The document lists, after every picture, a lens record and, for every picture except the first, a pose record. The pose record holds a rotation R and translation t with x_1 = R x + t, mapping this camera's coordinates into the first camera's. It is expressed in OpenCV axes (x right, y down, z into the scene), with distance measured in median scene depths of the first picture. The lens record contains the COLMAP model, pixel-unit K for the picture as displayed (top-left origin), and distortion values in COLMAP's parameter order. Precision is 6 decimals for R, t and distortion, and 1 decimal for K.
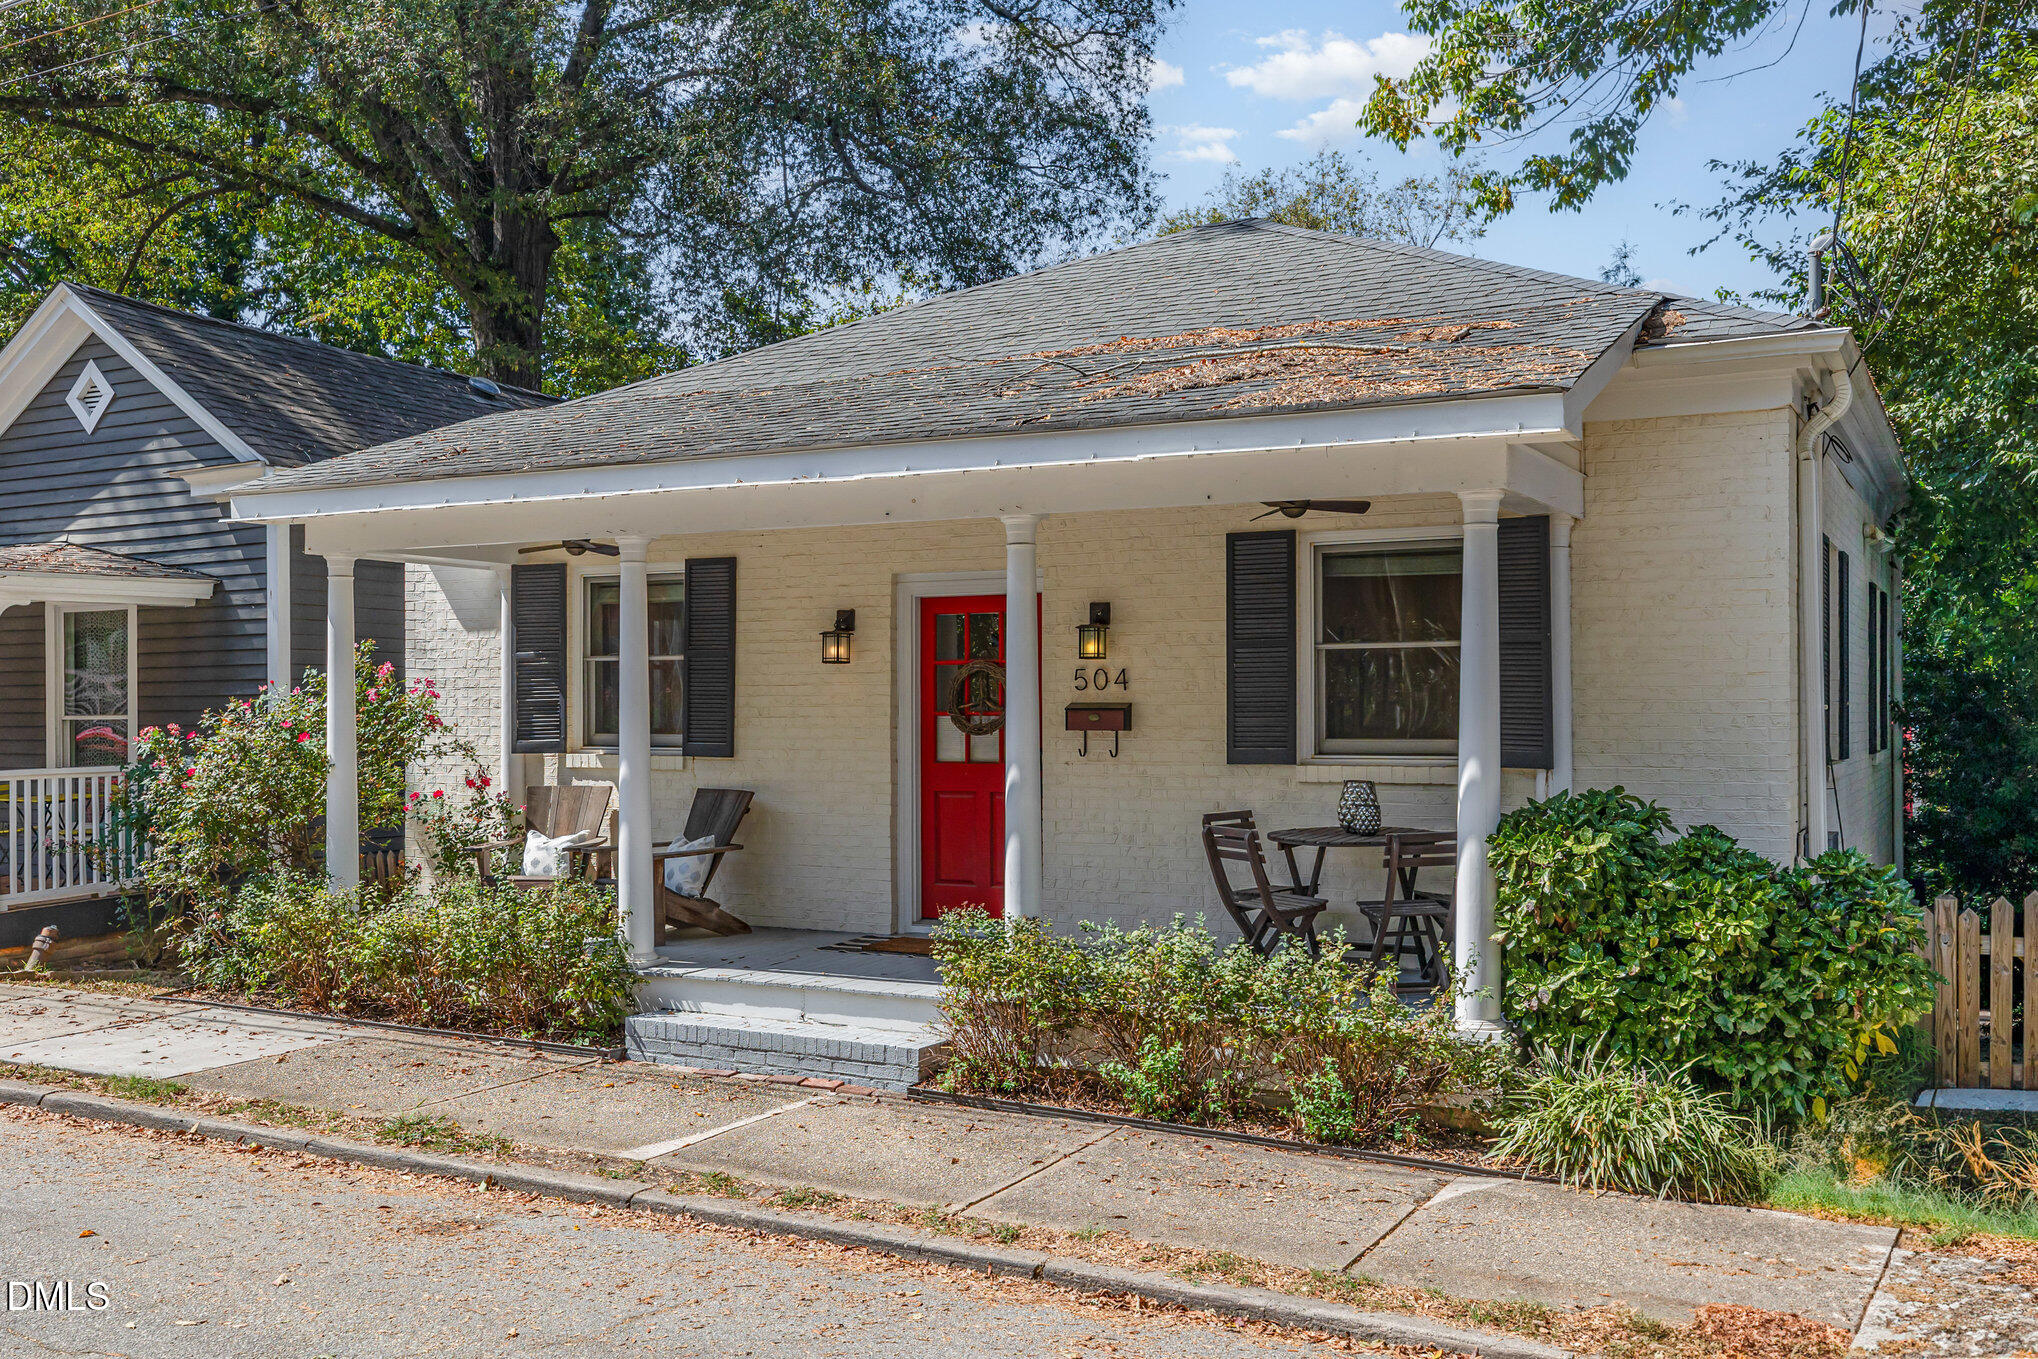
lens RADIAL K [[1871.6, 0, 1016.6], [0, 1871.6, 683.4], [0, 0, 1]] dist [0.012158, 0.008028]
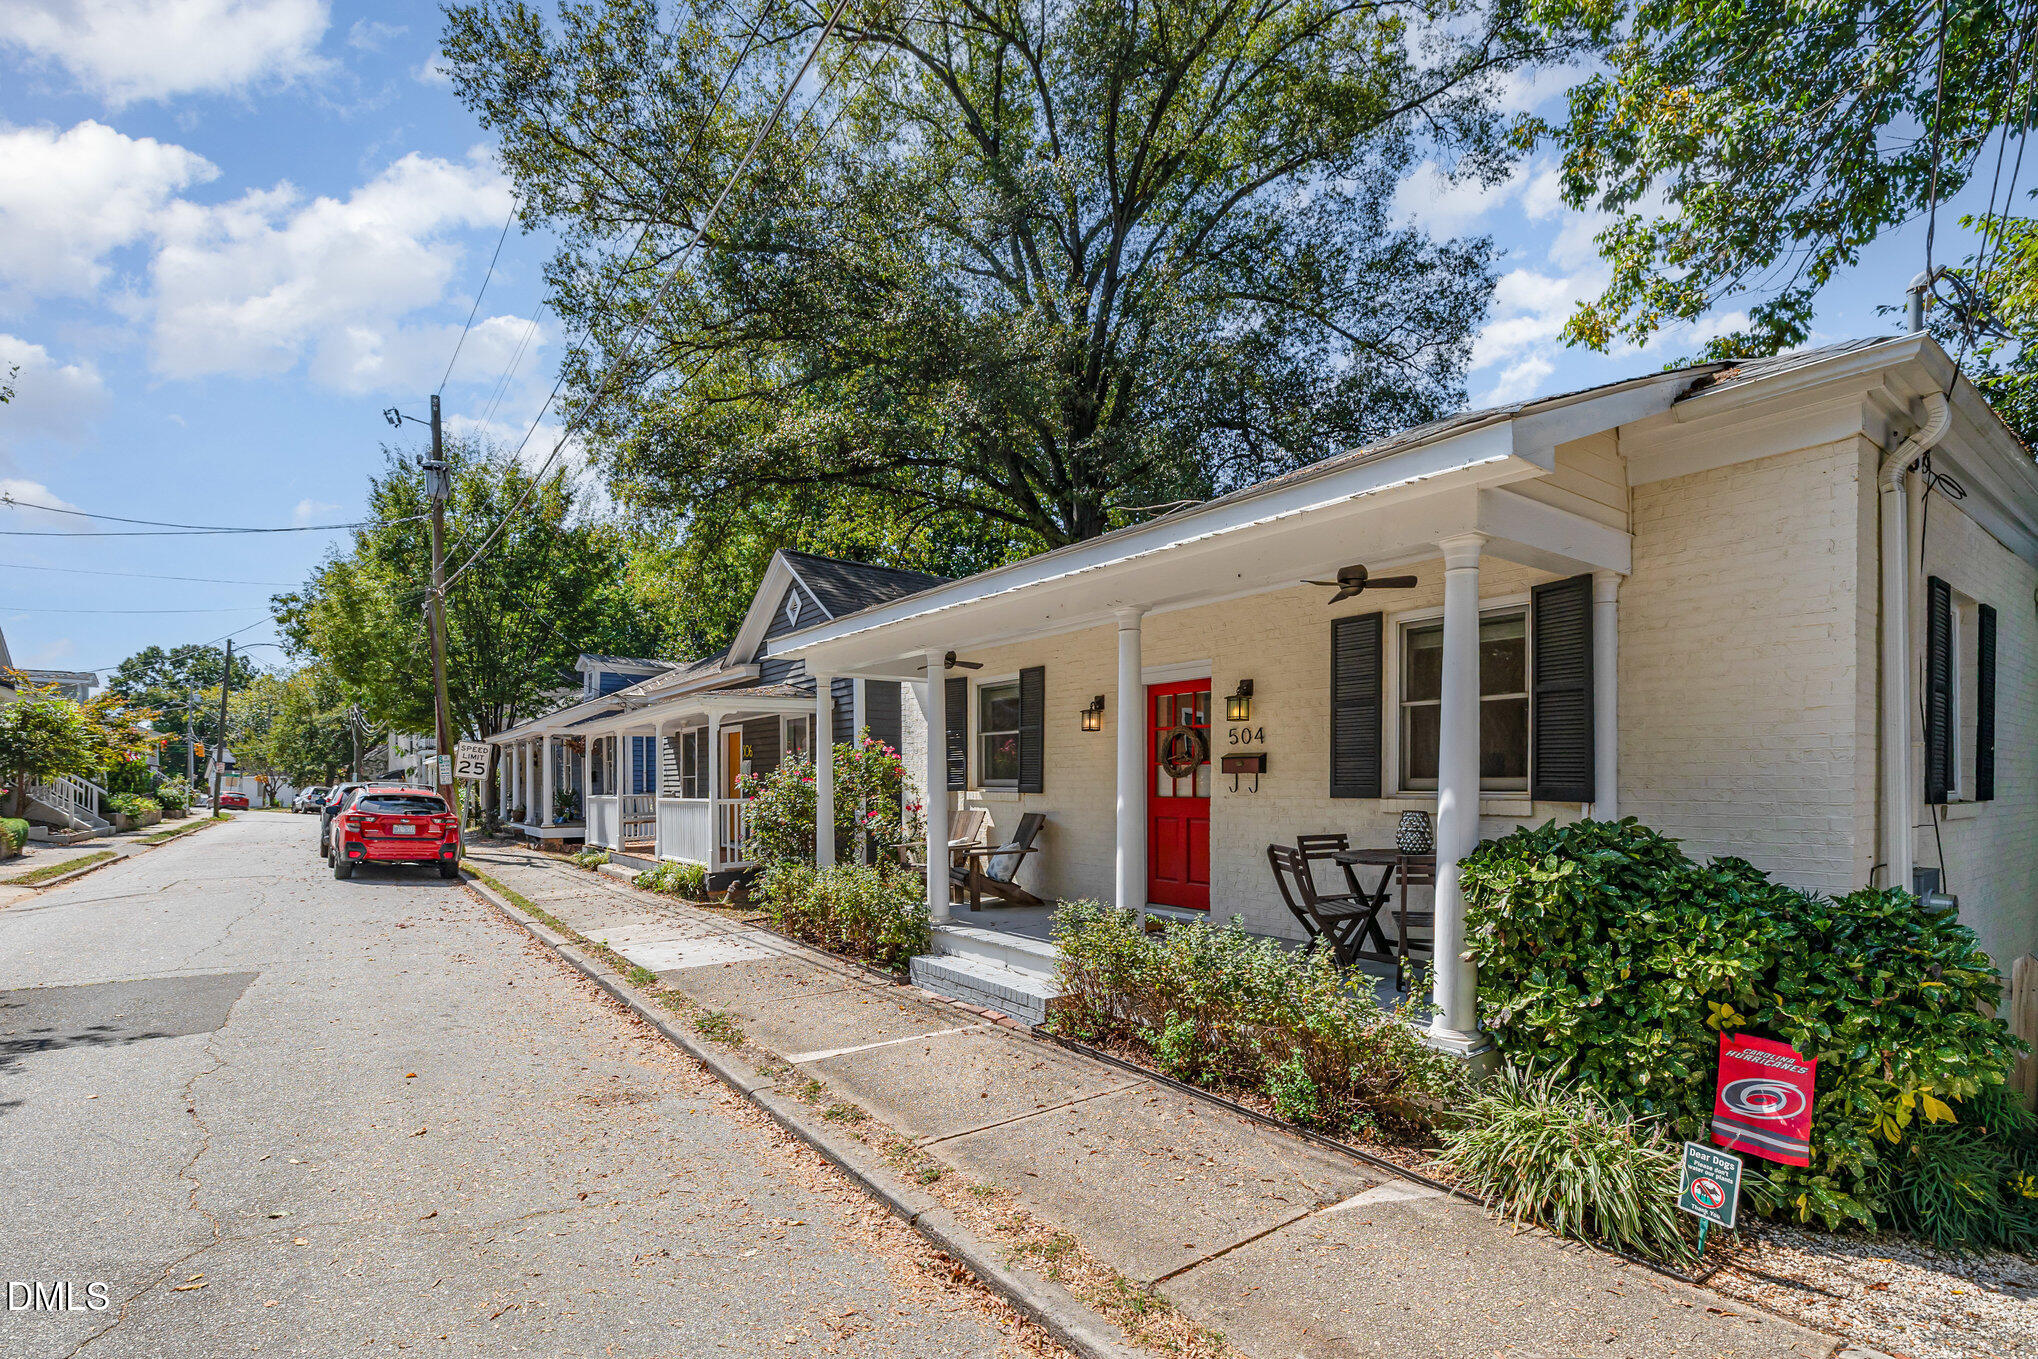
lens RADIAL K [[944.4, 0, 1025.4], [0, 944.4, 789.2], [0, 0, 1]] dist [0.001853, -0.000228]
pose [[0.902534, 0.003798, -0.430601, 0.243726], [0.005836, 0.999761, 0.021051, 0.026249], [0.430578, -0.021512, 0.902297, 0.380332]]
